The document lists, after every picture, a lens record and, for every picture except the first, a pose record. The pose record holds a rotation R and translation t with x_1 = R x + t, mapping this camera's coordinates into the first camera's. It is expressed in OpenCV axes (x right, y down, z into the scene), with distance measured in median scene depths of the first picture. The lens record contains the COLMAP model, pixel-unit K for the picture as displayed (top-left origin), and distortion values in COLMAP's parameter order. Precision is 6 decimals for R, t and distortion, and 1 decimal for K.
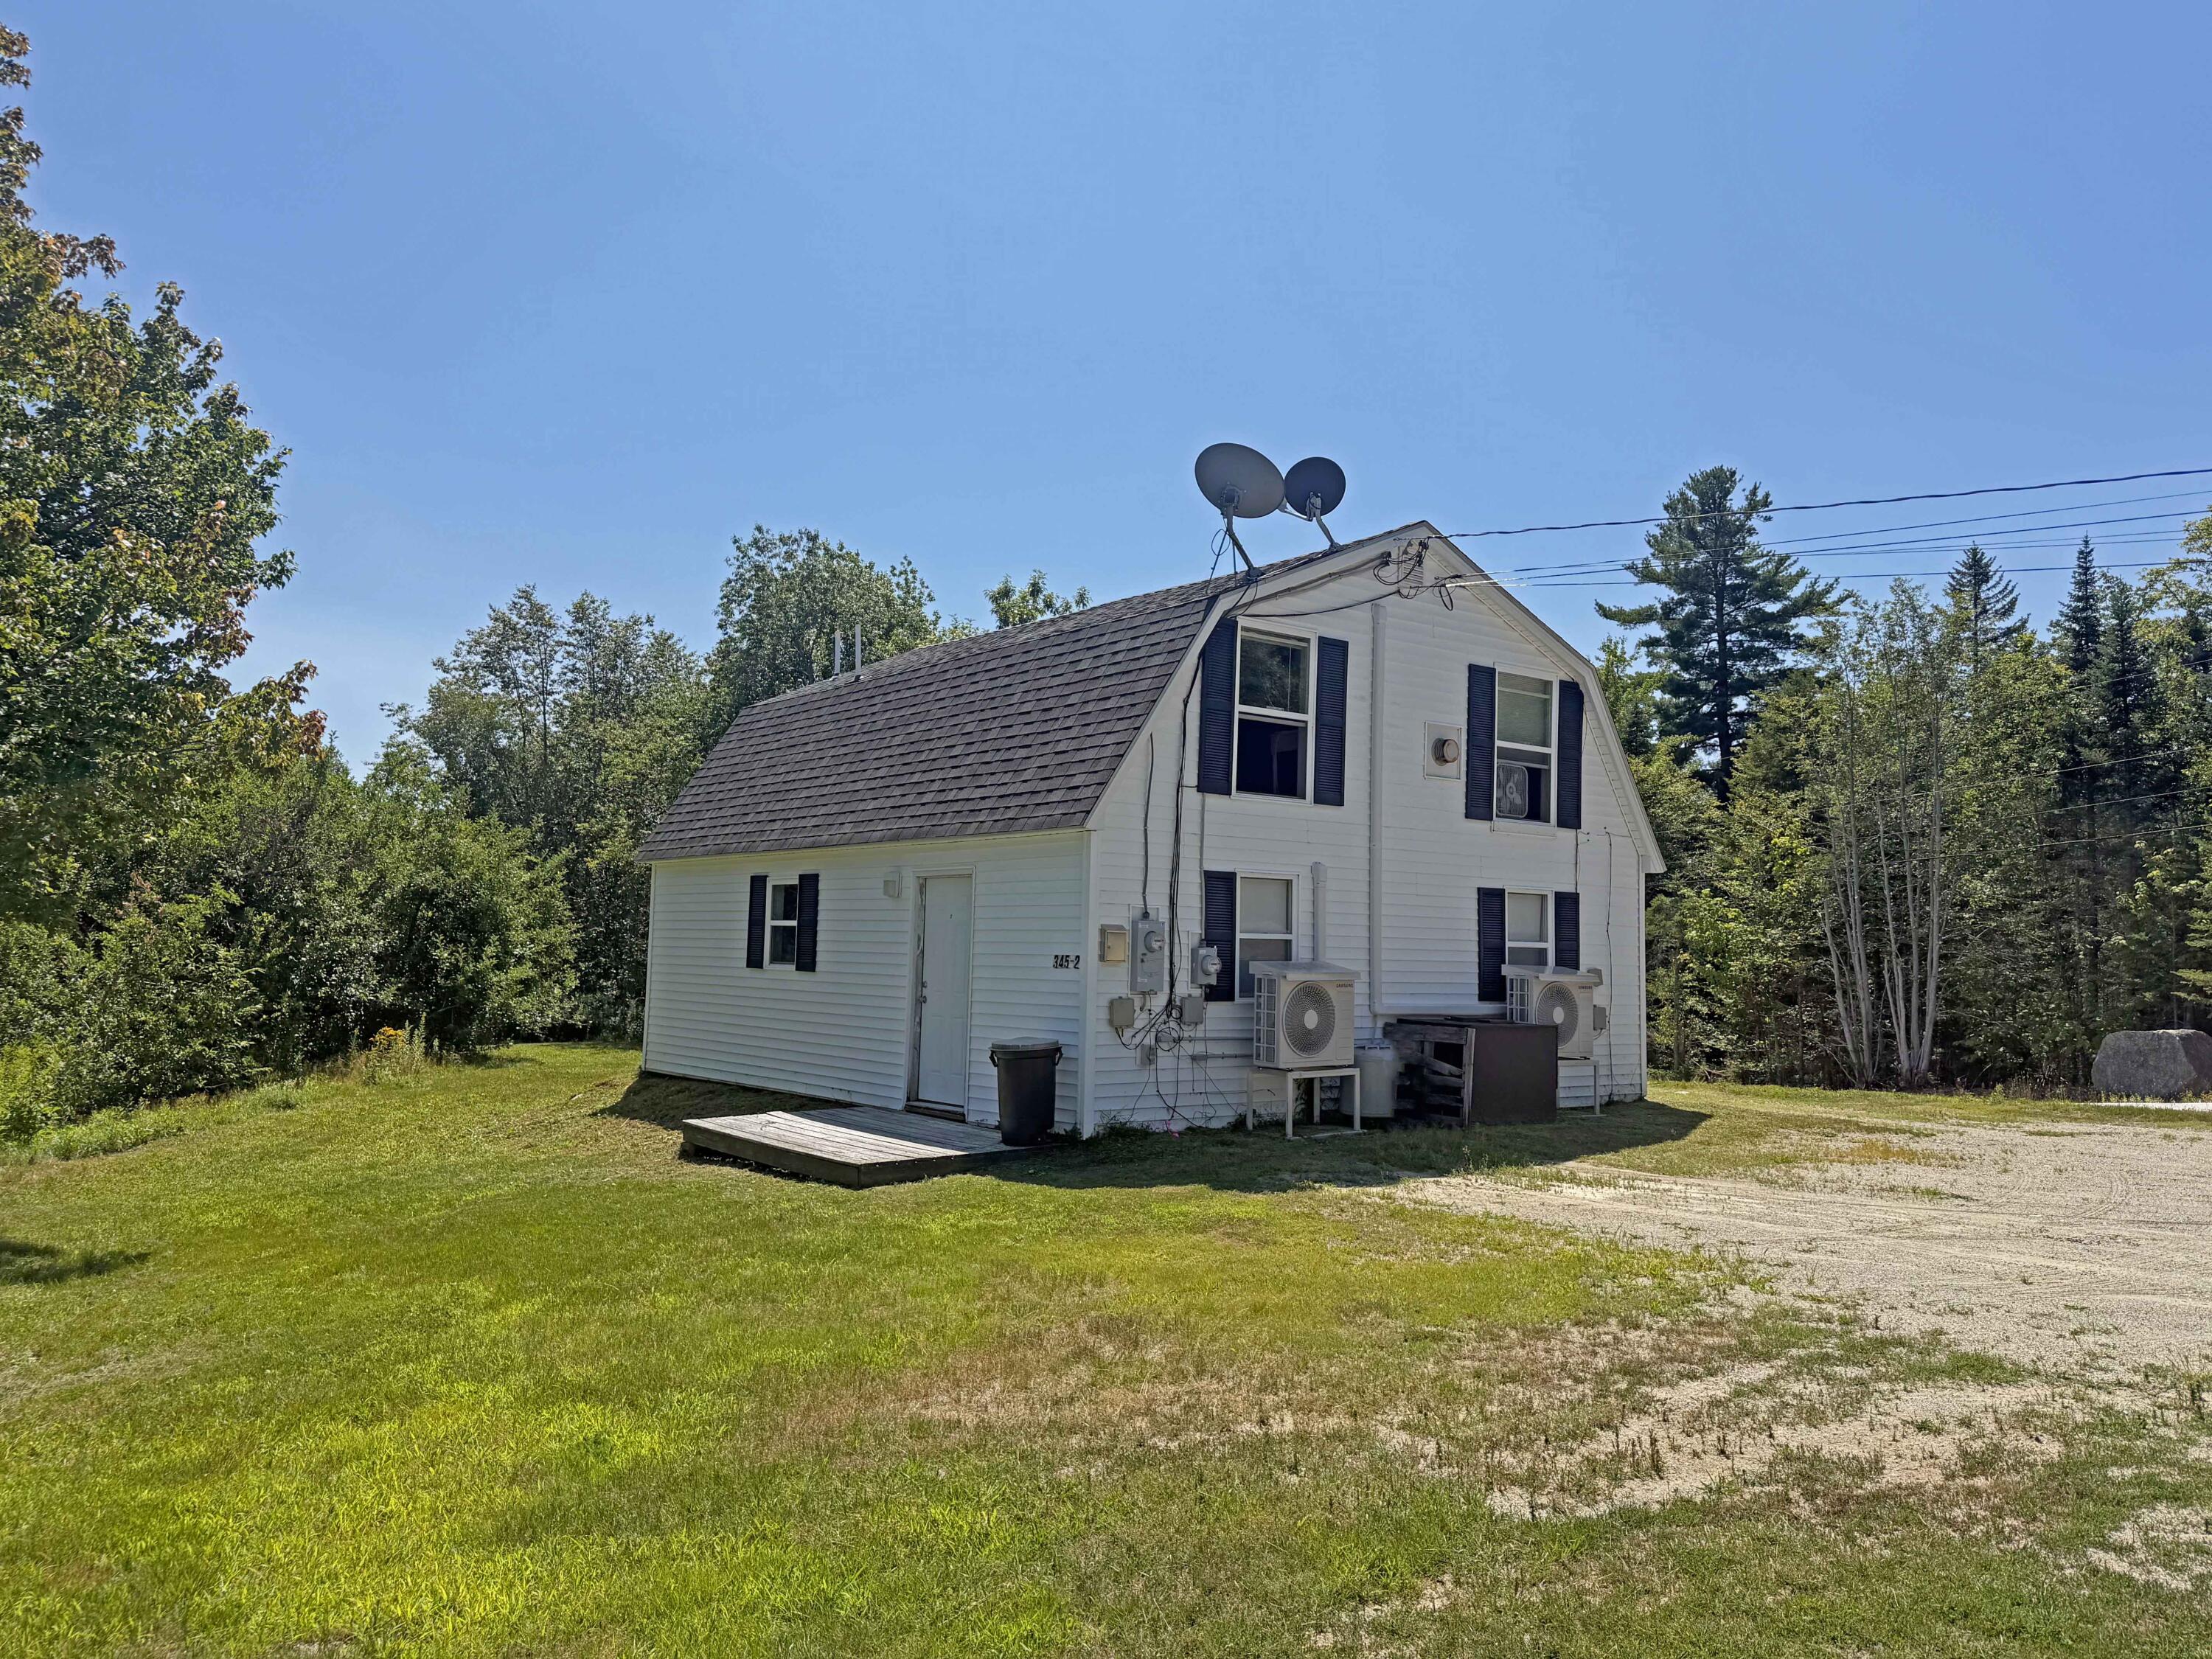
lens RADIAL K [[1653.7, 0, 1105.8], [0, 1653.7, 830.5], [0, 0, 1]] dist [0.057105, 0.003077]
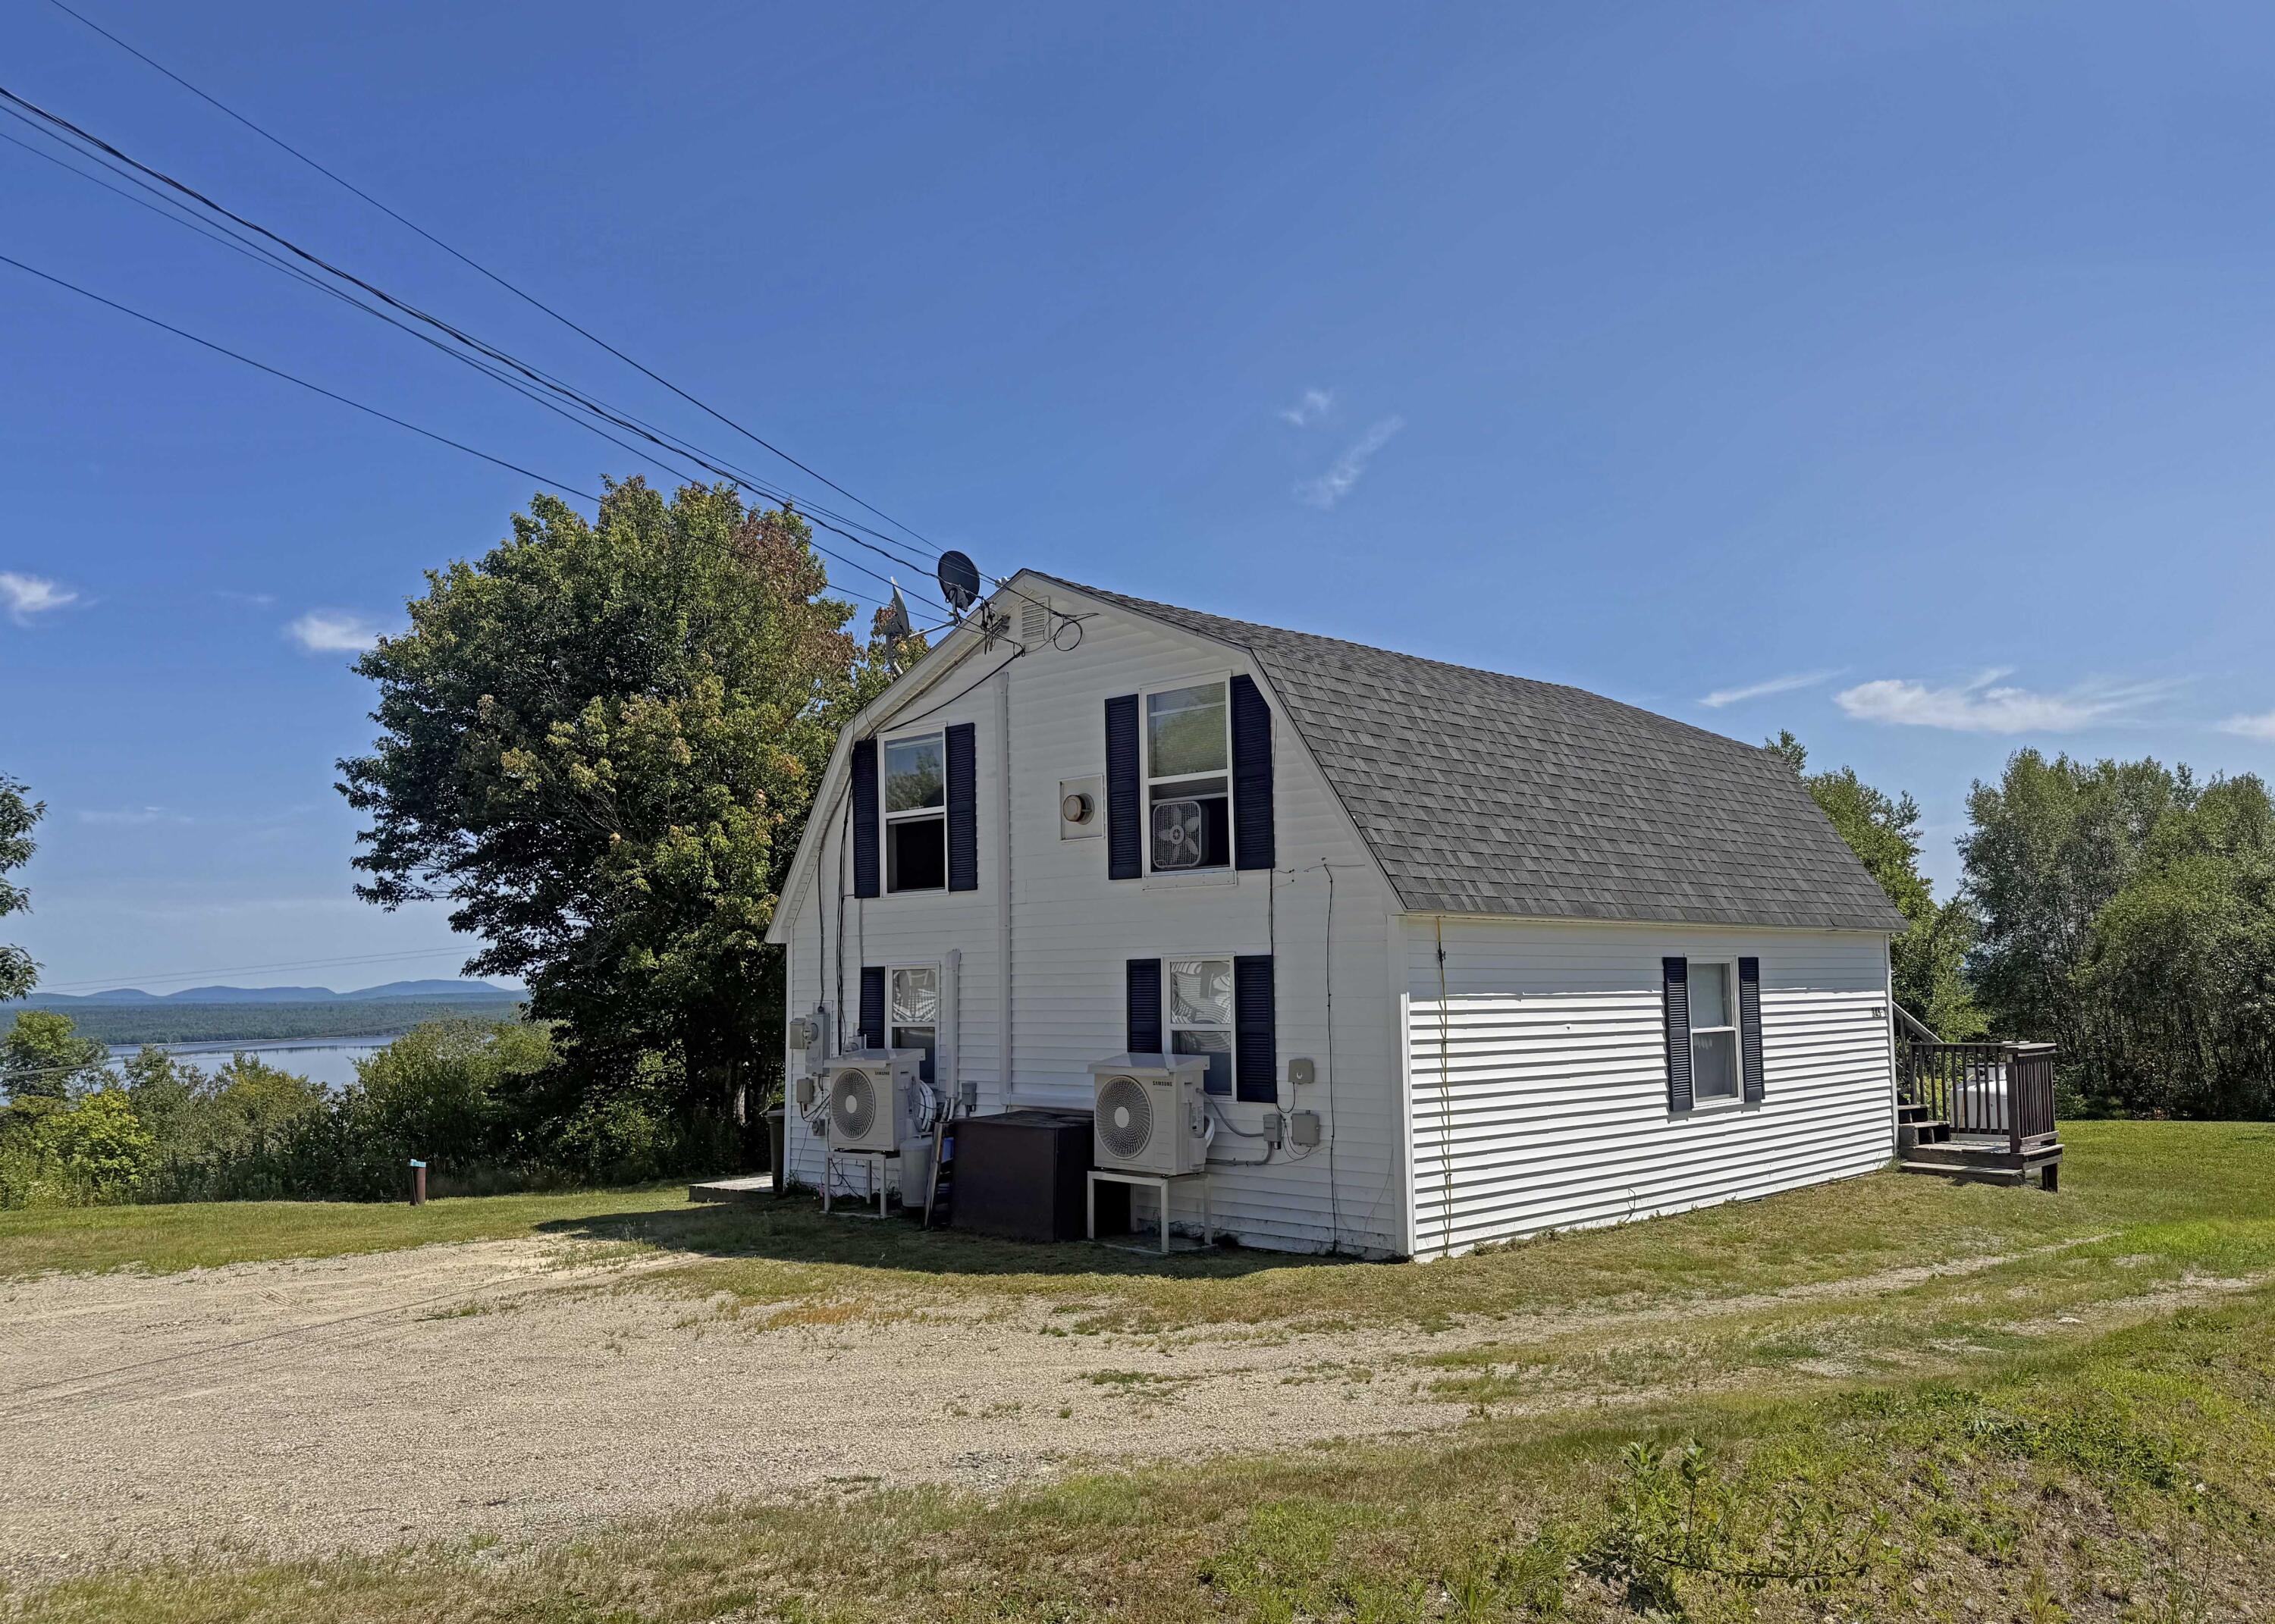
lens RADIAL K [[1728.0, 0, 1137.3], [0, 1728.0, 808.7], [0, 0, 1]] dist [0.006217, 0.000501]
pose [[0.152616, -0.132195, -0.979404, 1.129935], [0.078502, 0.989504, -0.121325, 0.067221], [0.985163, -0.058369, 0.161392, 0.899713]]
